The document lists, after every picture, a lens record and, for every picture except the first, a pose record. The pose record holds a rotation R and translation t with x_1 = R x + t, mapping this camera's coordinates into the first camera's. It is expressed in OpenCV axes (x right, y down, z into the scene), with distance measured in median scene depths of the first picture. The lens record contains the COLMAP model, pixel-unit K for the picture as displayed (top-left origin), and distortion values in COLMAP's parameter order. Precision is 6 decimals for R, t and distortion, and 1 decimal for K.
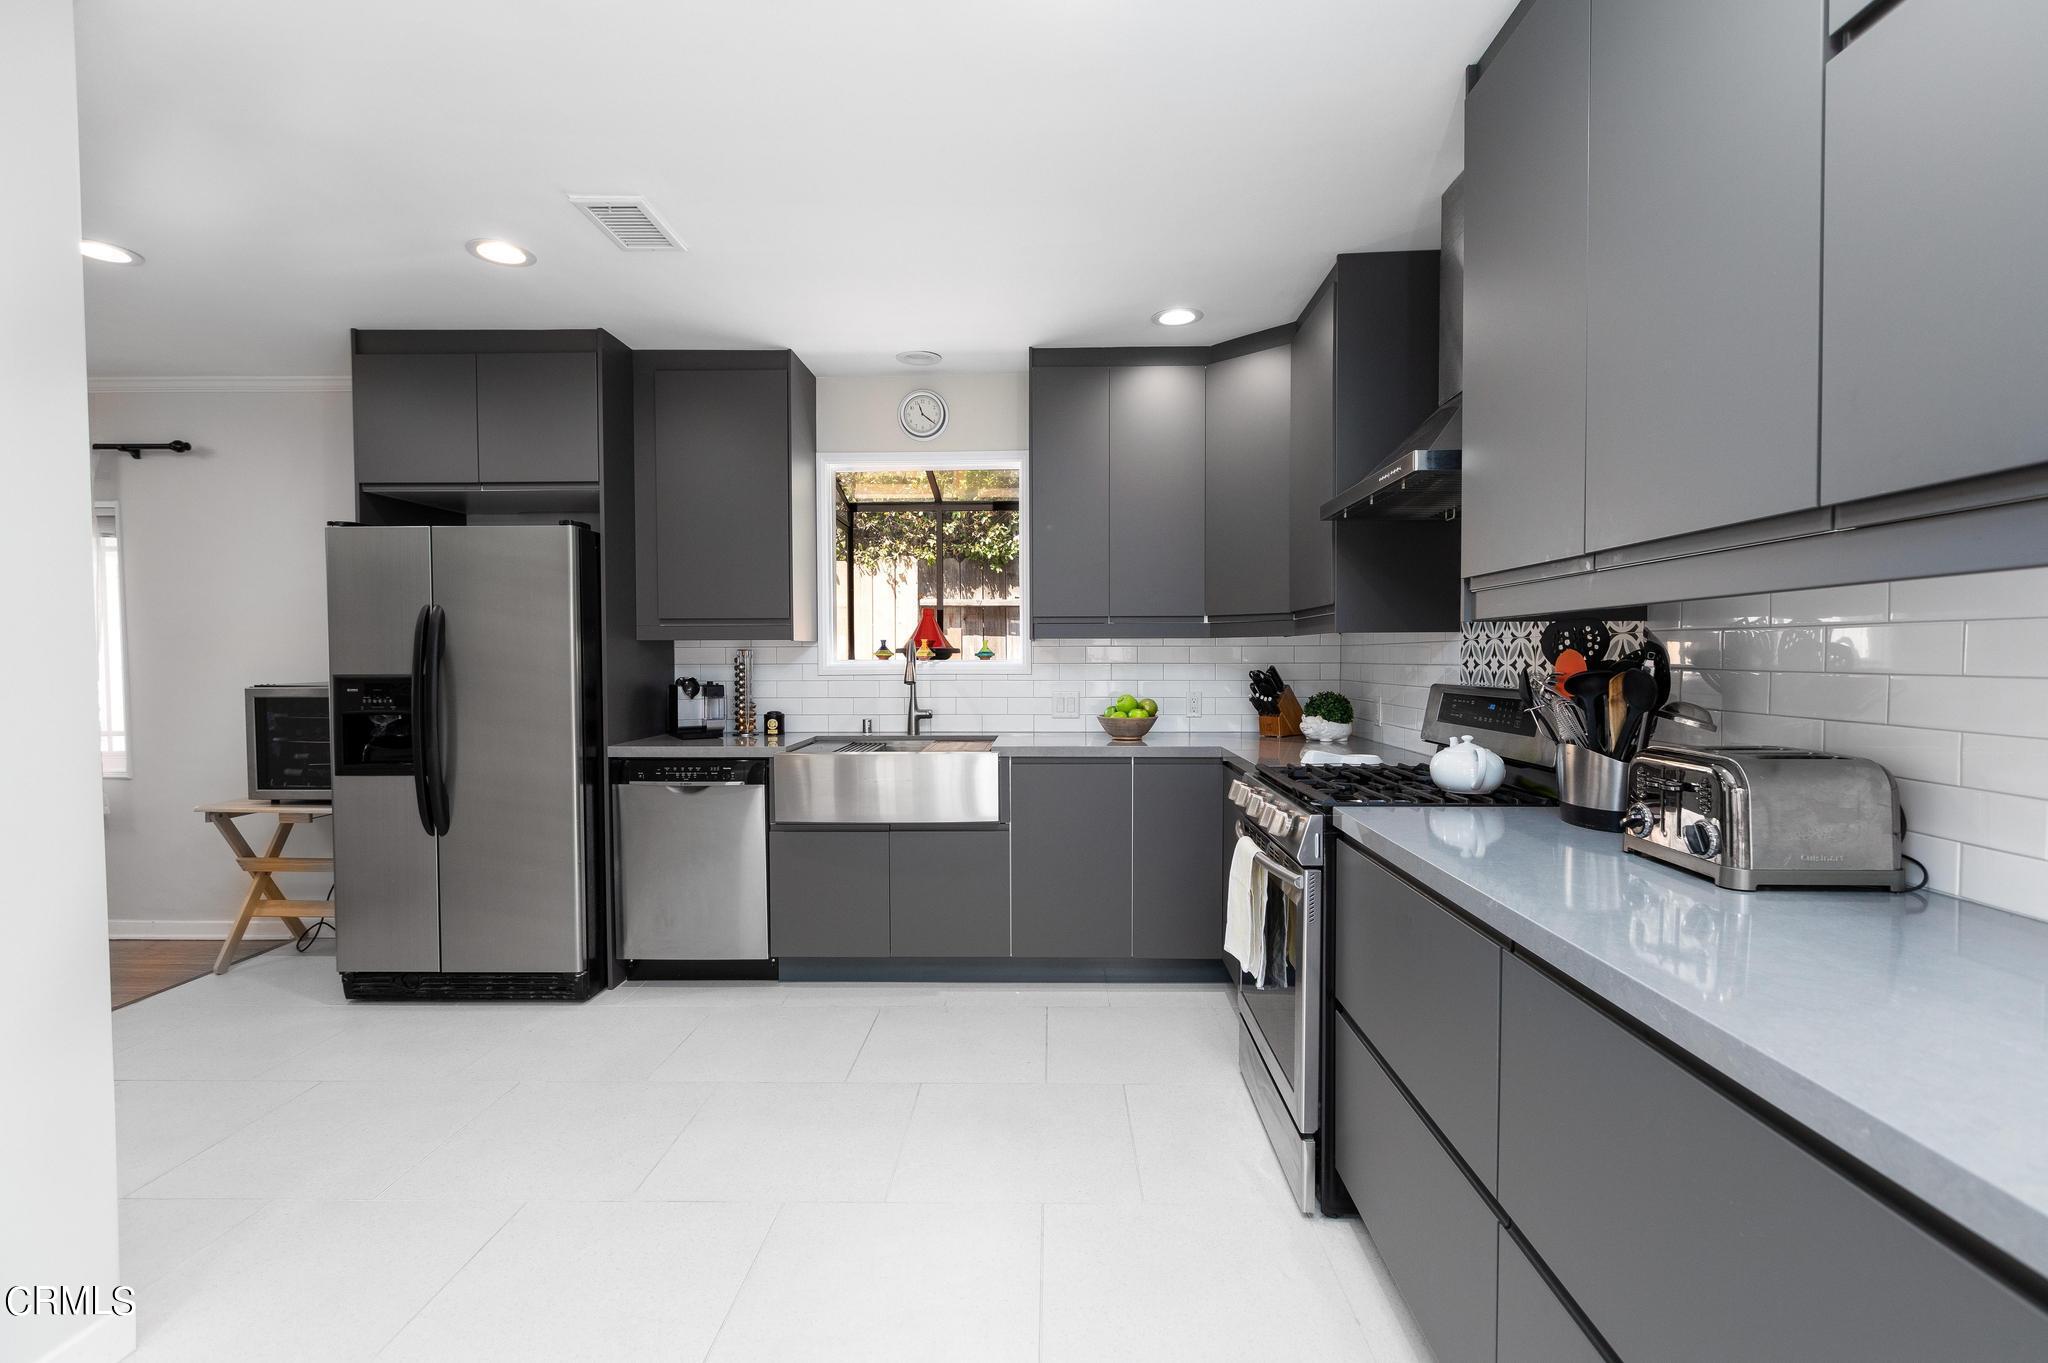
lens RADIAL K [[930.6, 0, 1030.0], [0, 930.6, 681.7], [0, 0, 1]] dist [0.000845, -0.000444]
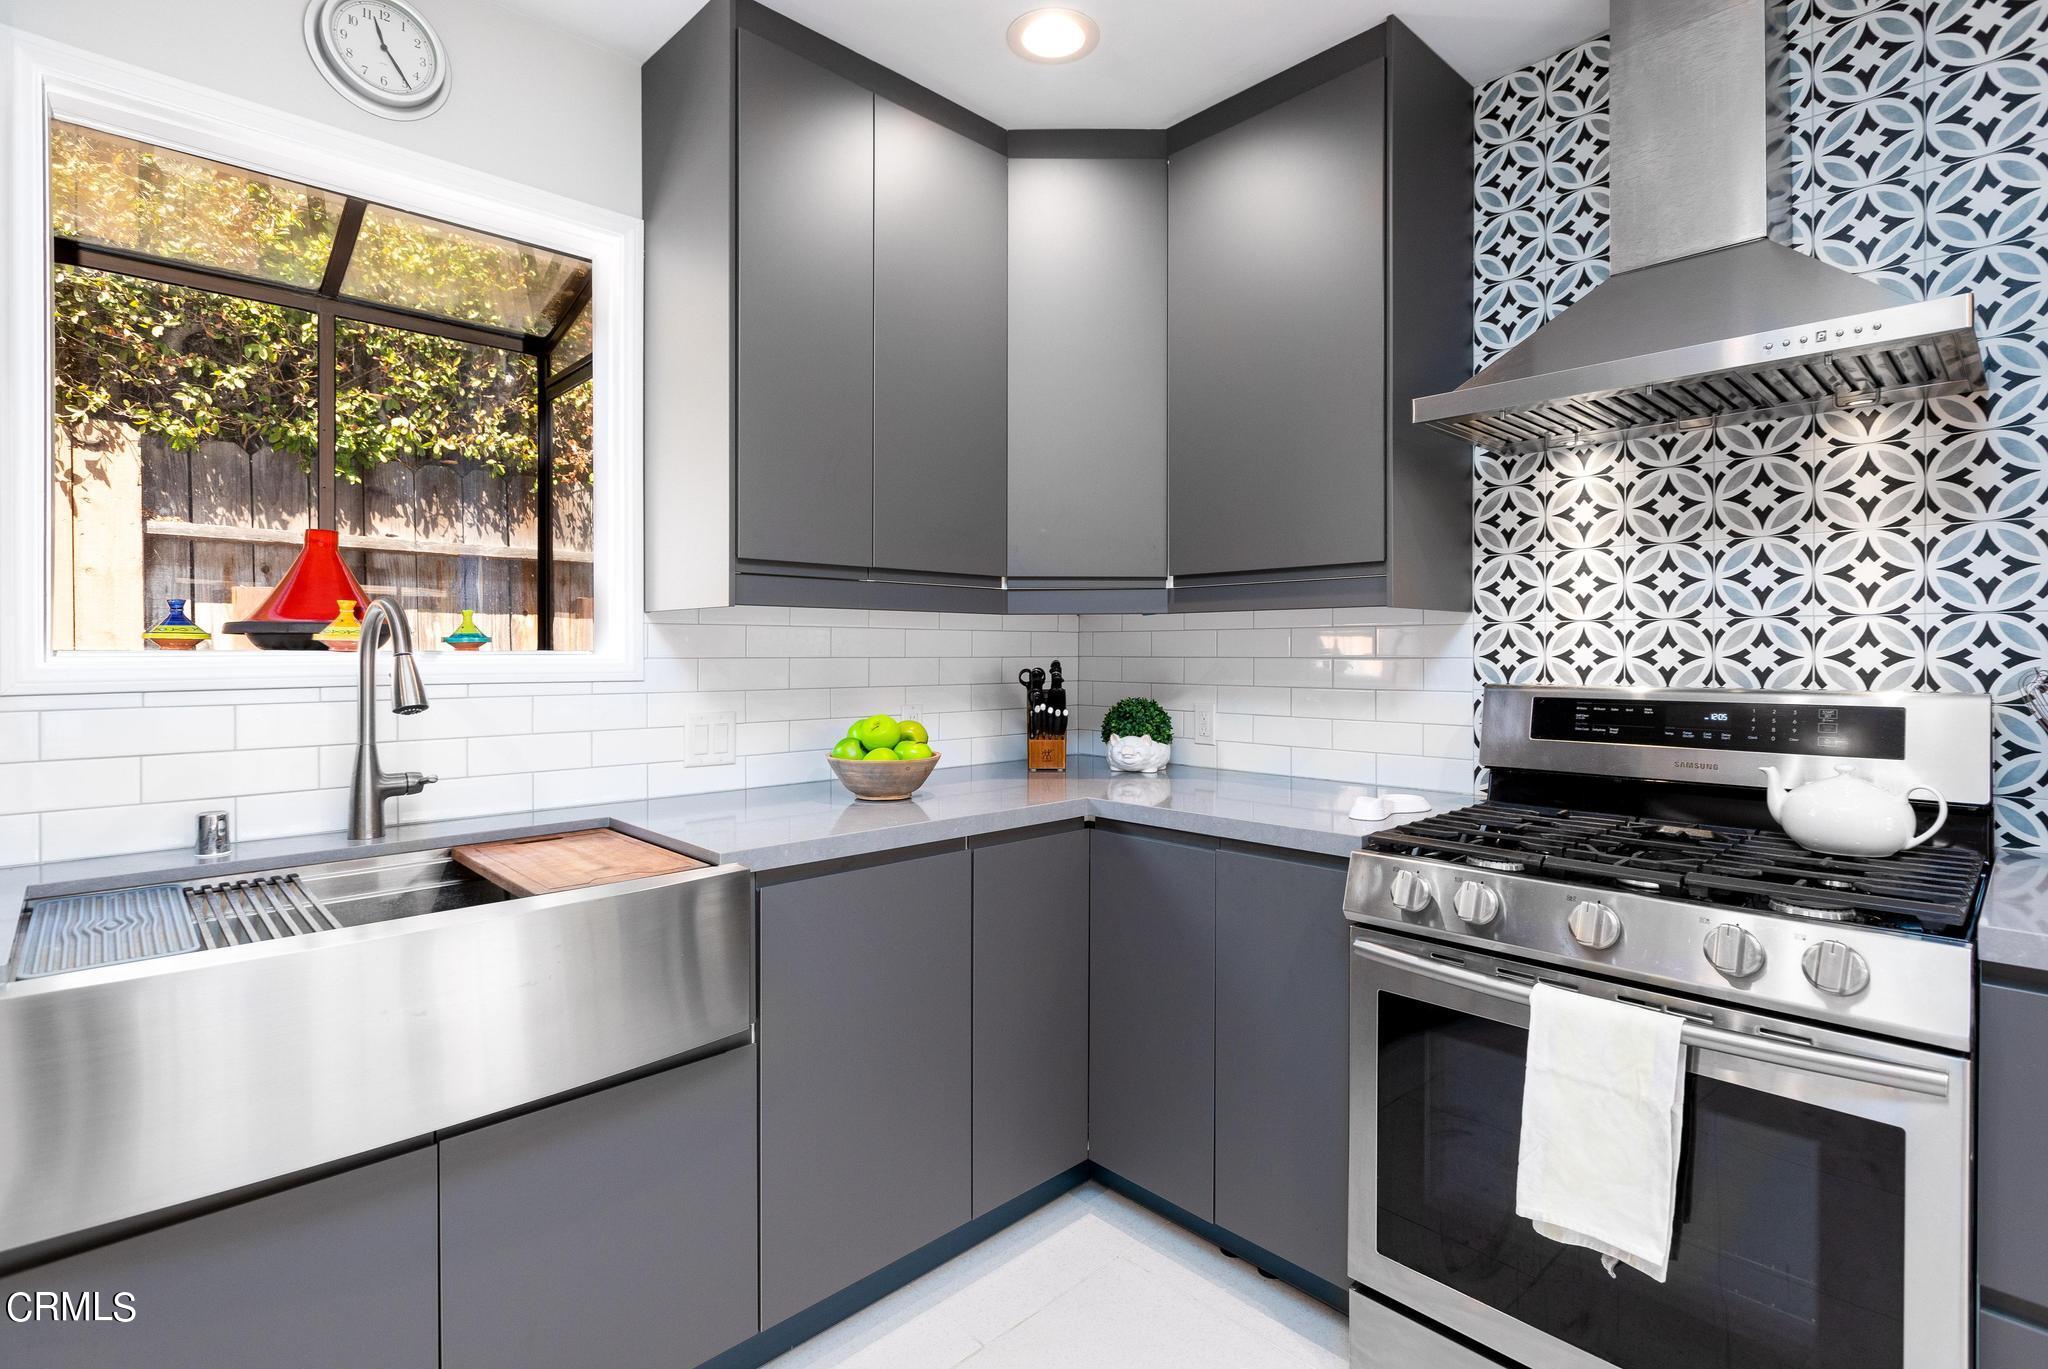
lens RADIAL K [[981.3, 0, 1019.5], [0, 981.3, 663.3], [0, 0, 1]] dist [0.000847, -0.000677]
pose [[0.704565, -0.008374, 0.709590, -0.225668], [0.018115, 0.999817, -0.006188, -0.010420], [-0.709408, 0.017214, 0.704587, 0.503625]]
